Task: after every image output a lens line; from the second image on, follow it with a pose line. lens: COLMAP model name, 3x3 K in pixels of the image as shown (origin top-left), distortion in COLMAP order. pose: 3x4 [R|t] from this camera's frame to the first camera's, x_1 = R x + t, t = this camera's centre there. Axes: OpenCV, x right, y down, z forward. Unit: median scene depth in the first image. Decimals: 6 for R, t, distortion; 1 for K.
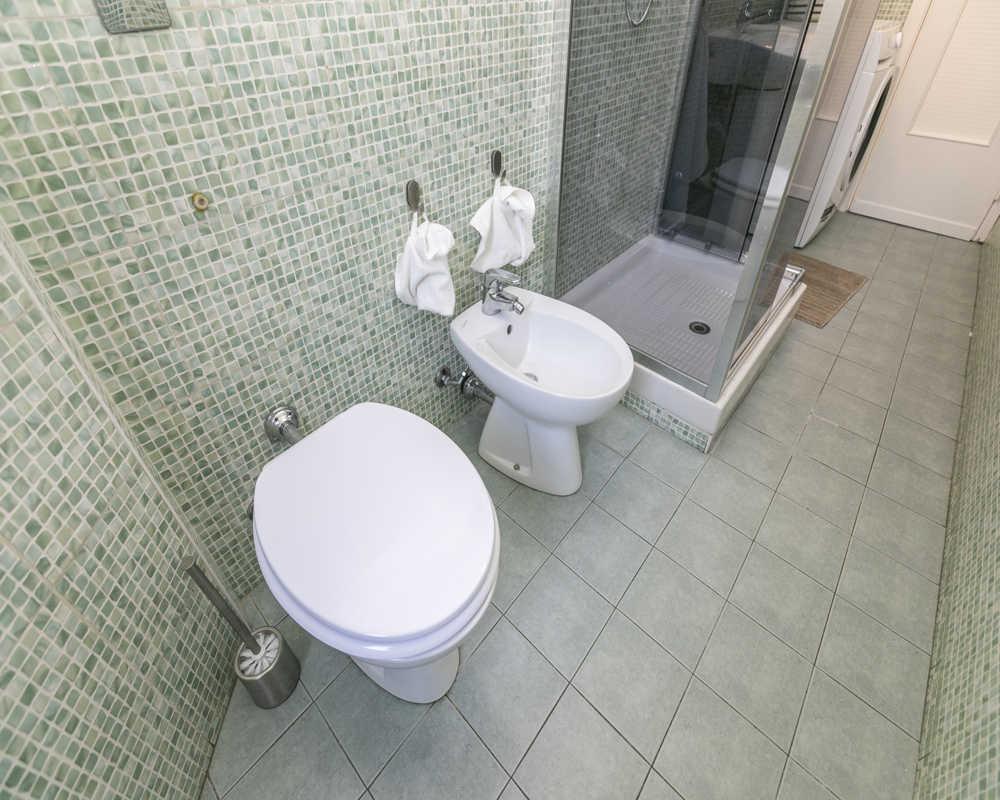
lens RADIAL K [[456.6, 0, 557.0], [0, 456.6, 306.4], [0, 0, 1]] dist [-0.000419, 0.000318]
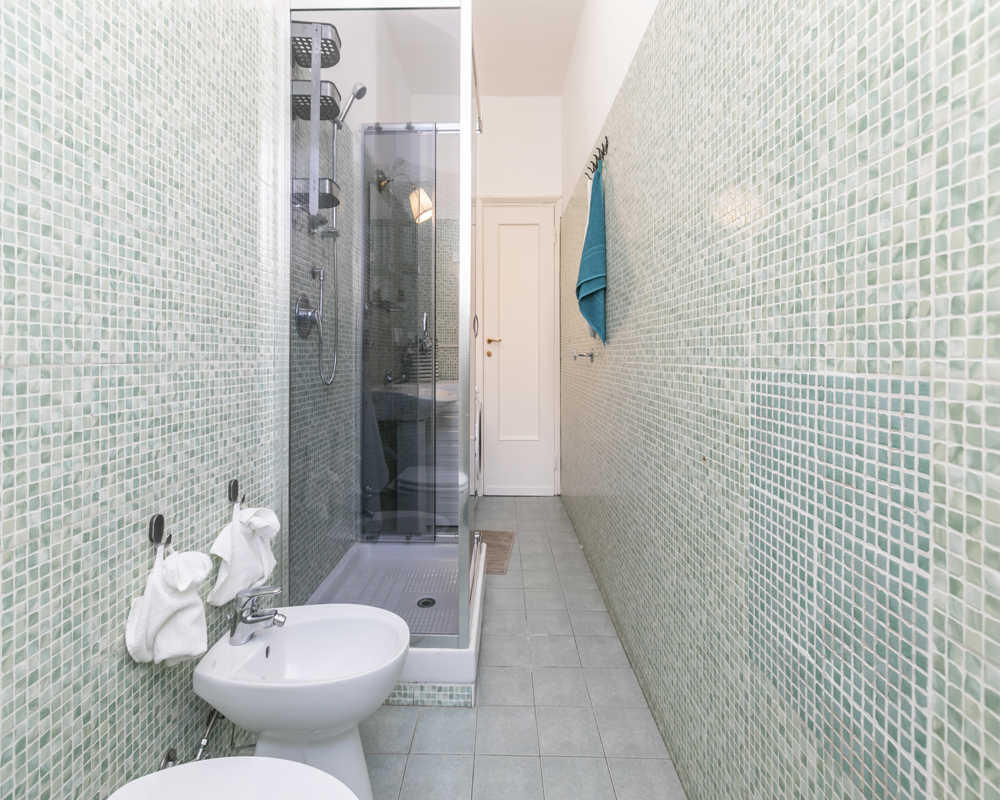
lens RADIAL K [[456.6, 0, 498.0], [0, 456.6, 401.6], [0, 0, 1]] dist [-0.000419, 0.000318]
pose [[0.765828, -0.046307, 0.641376, -0.362508], [0.372298, 0.845168, -0.383517, 0.172351], [-0.524311, 0.532491, 0.664493, -0.185381]]
